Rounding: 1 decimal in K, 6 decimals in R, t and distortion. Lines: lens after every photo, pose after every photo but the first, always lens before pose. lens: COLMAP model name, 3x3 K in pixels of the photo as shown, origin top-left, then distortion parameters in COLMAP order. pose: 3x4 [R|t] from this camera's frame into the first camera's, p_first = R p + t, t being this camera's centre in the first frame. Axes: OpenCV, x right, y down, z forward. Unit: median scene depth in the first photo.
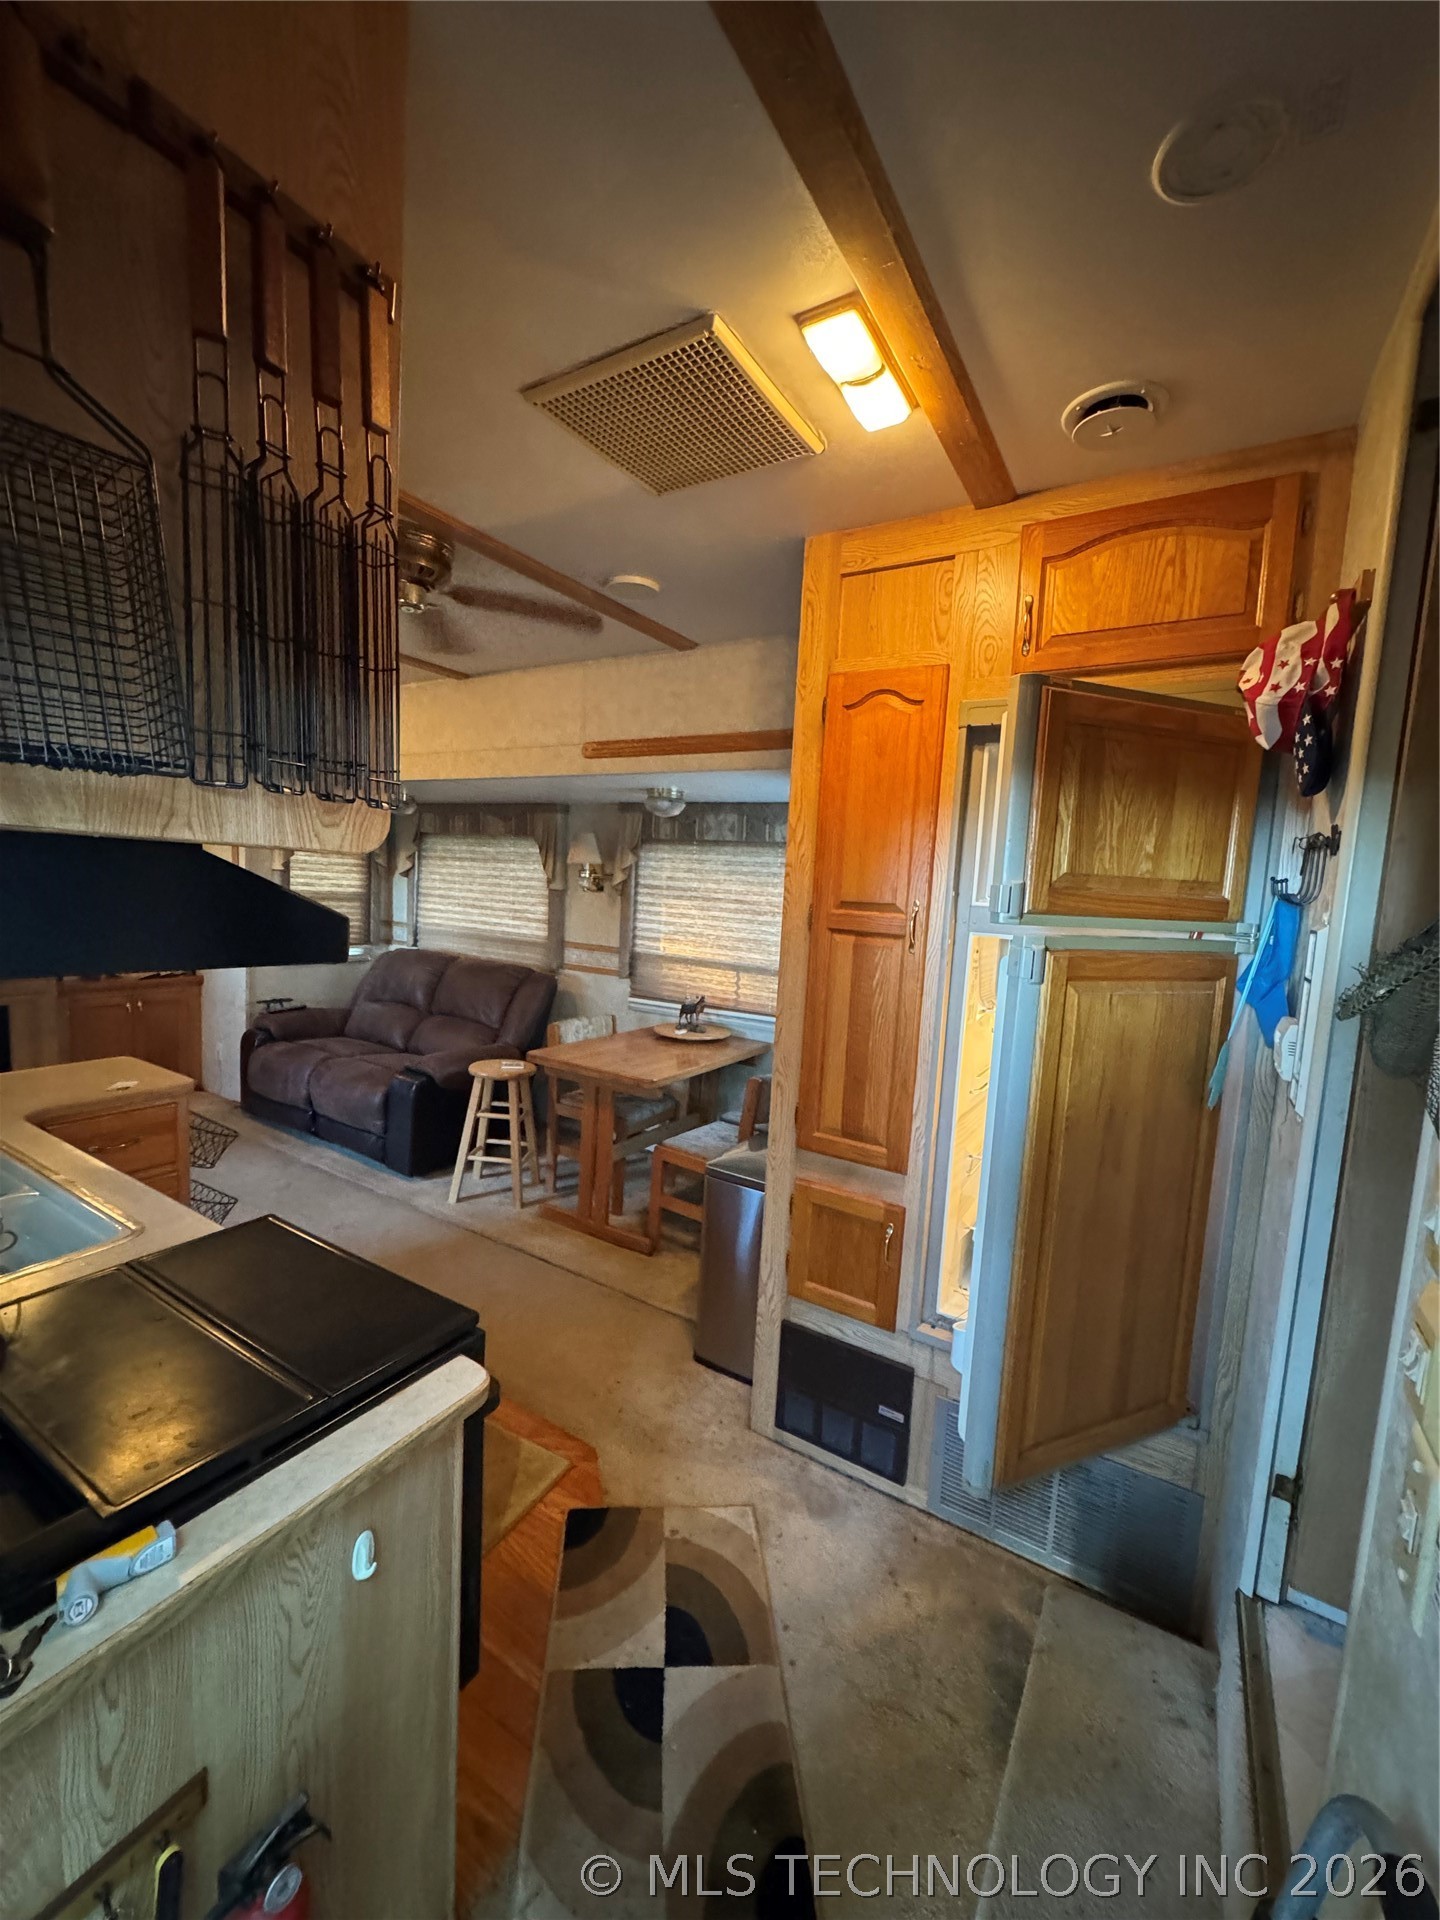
lens RADIAL K [[763.6, 0, 719.9], [0, 763.6, 962.2], [0, 0, 1]] dist [-0.003064, 0.000350]
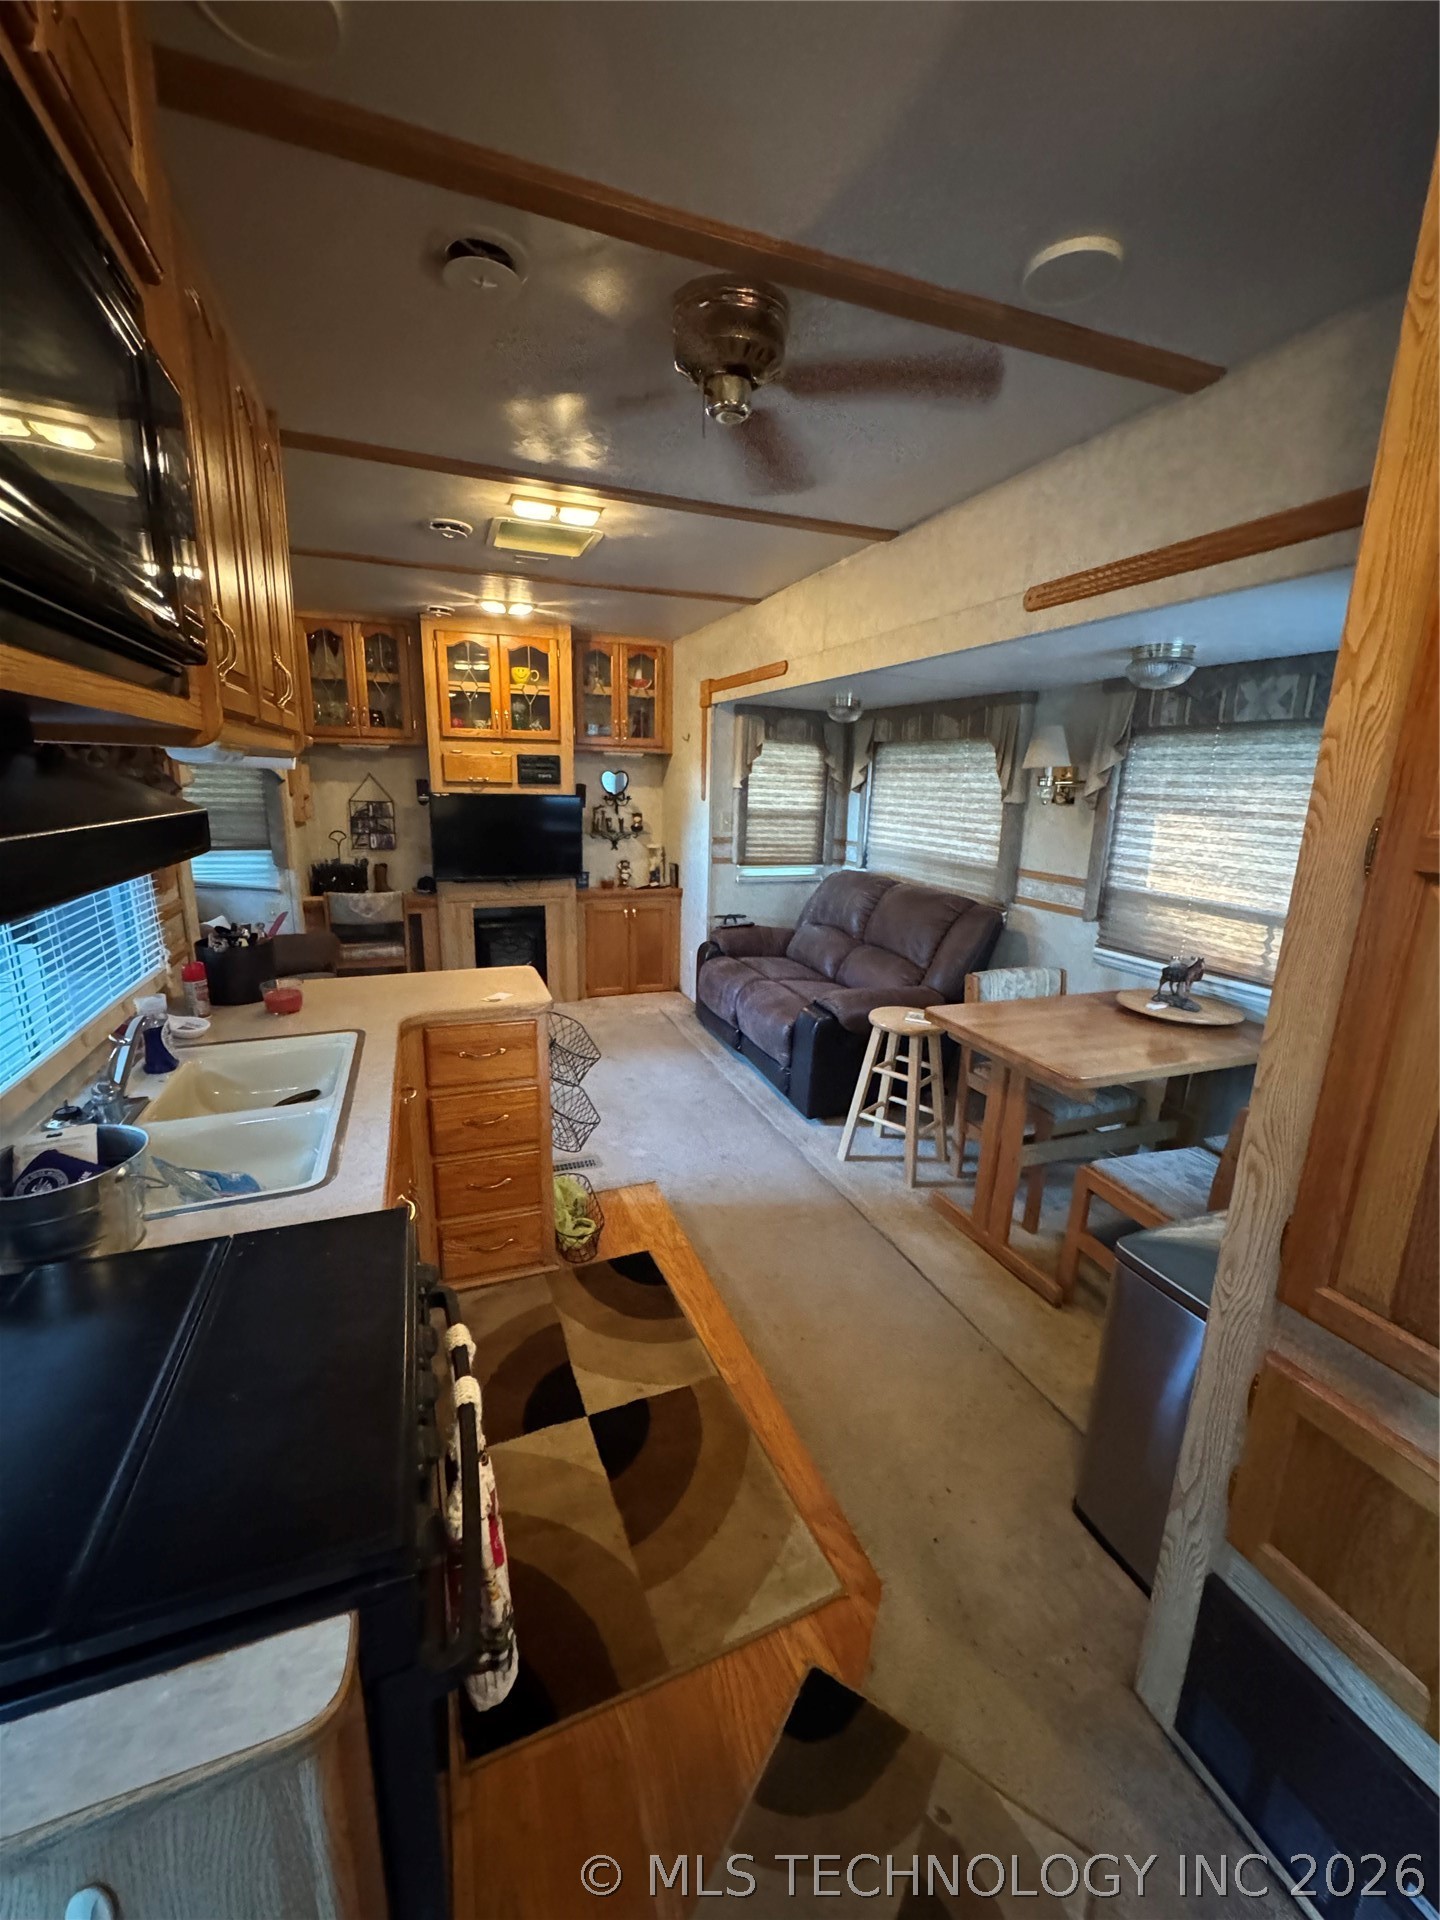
lens RADIAL K [[763.6, 0, 720.7], [0, 763.6, 959.6], [0, 0, 1]] dist [-0.003064, 0.000350]
pose [[0.792967, 0.106216, -0.599935, 0.045404], [-0.045419, 0.992252, 0.115642, -0.013117], [0.607569, -0.064452, 0.791647, 0.198766]]
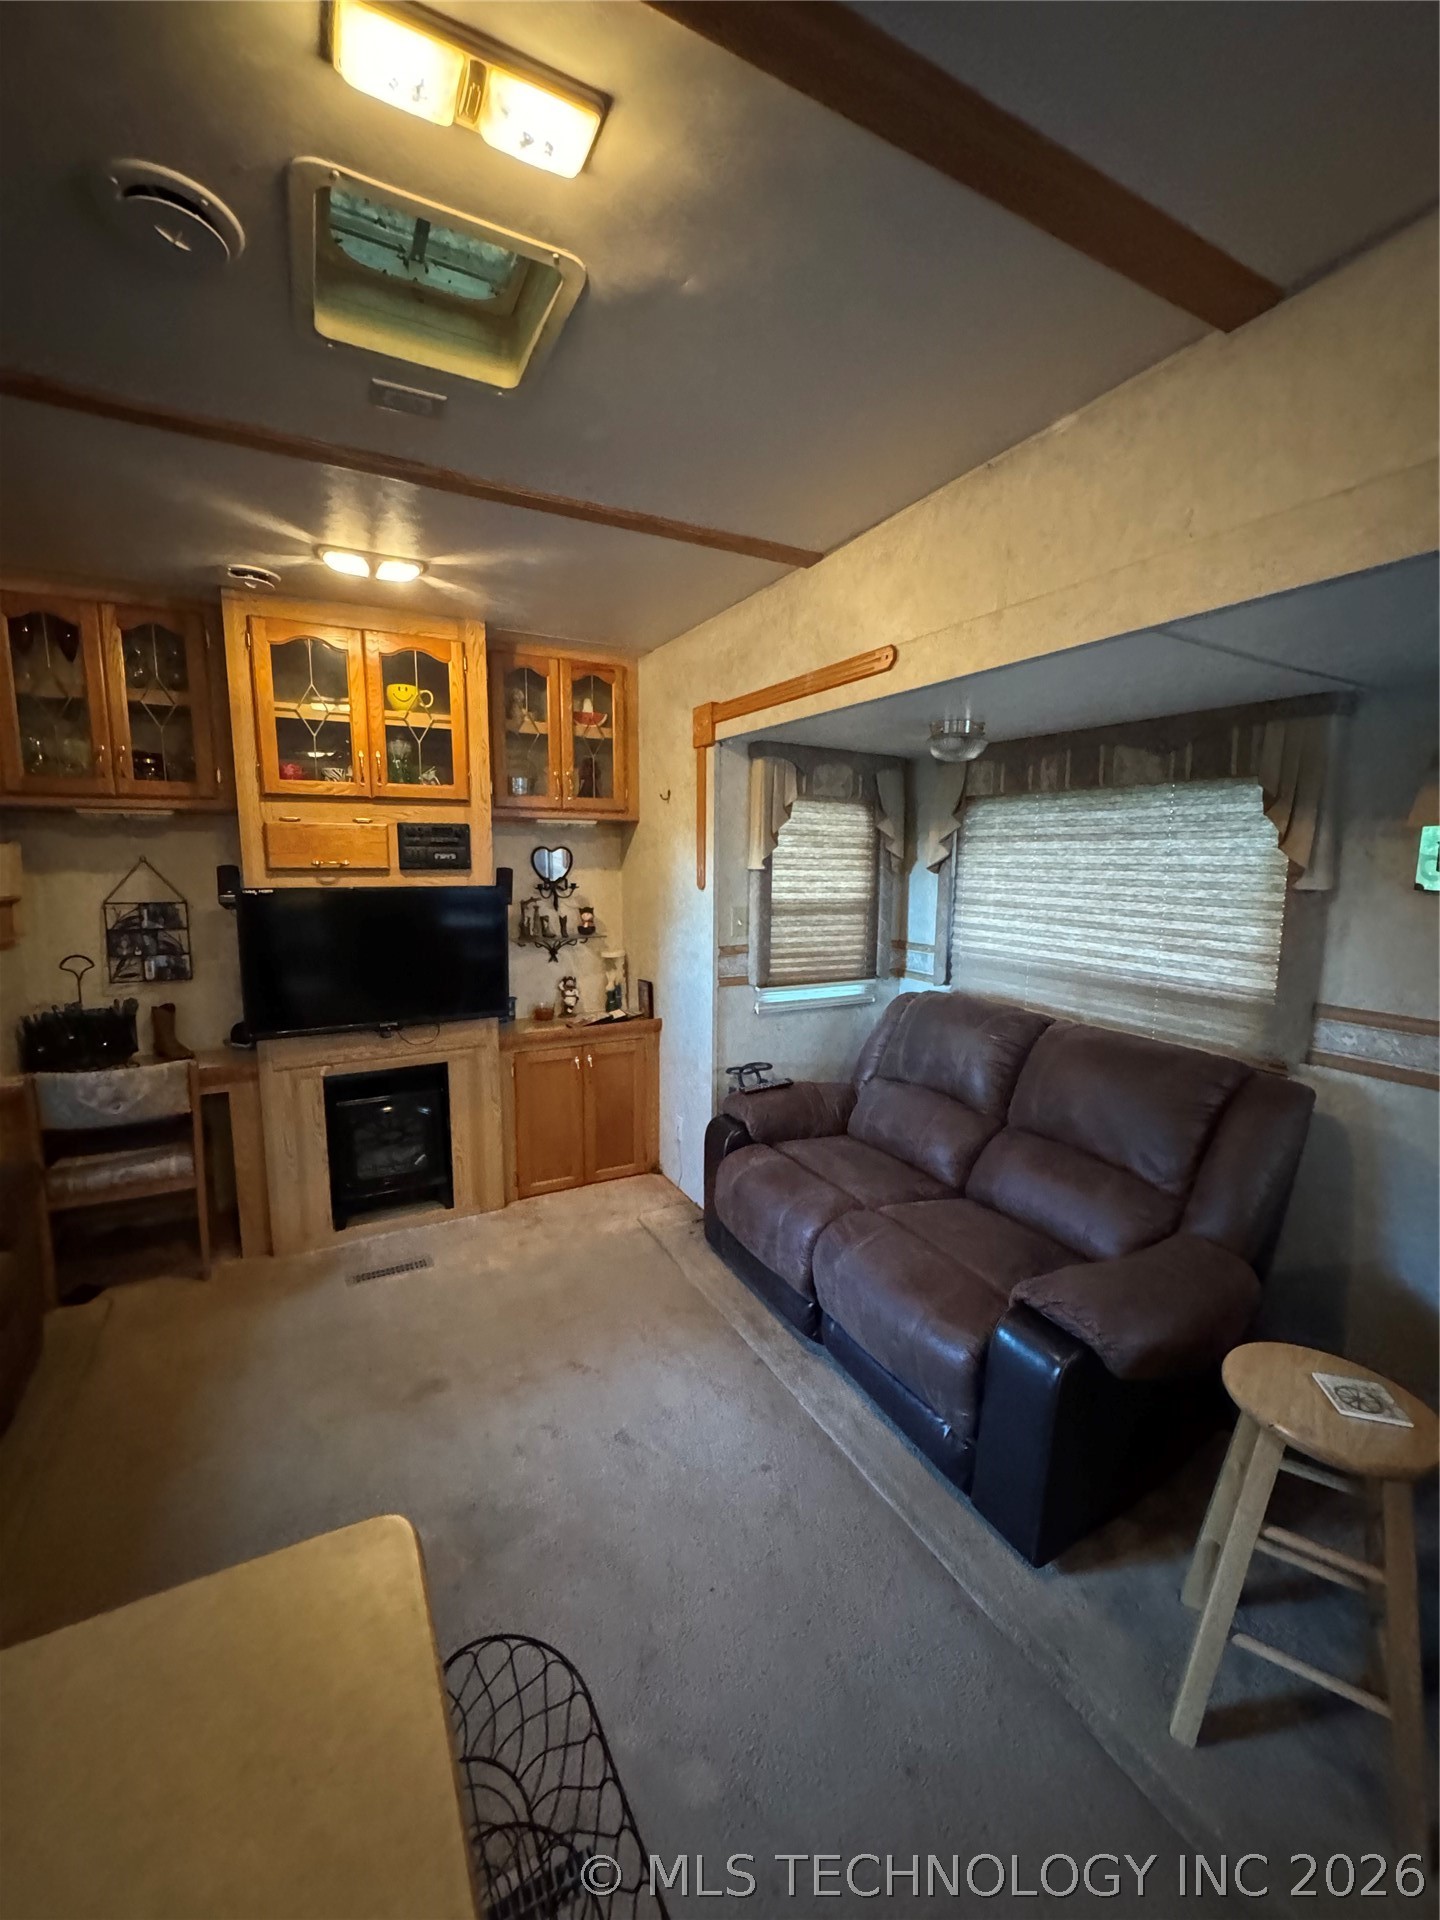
lens RADIAL K [[763.6, 0, 721.3], [0, 763.6, 958.9], [0, 0, 1]] dist [-0.003064, 0.000350]
pose [[0.861224, 0.020348, -0.507819, -0.327609], [-0.013856, 0.999767, 0.016561, -0.066597], [0.508037, -0.007226, 0.861305, 0.507389]]
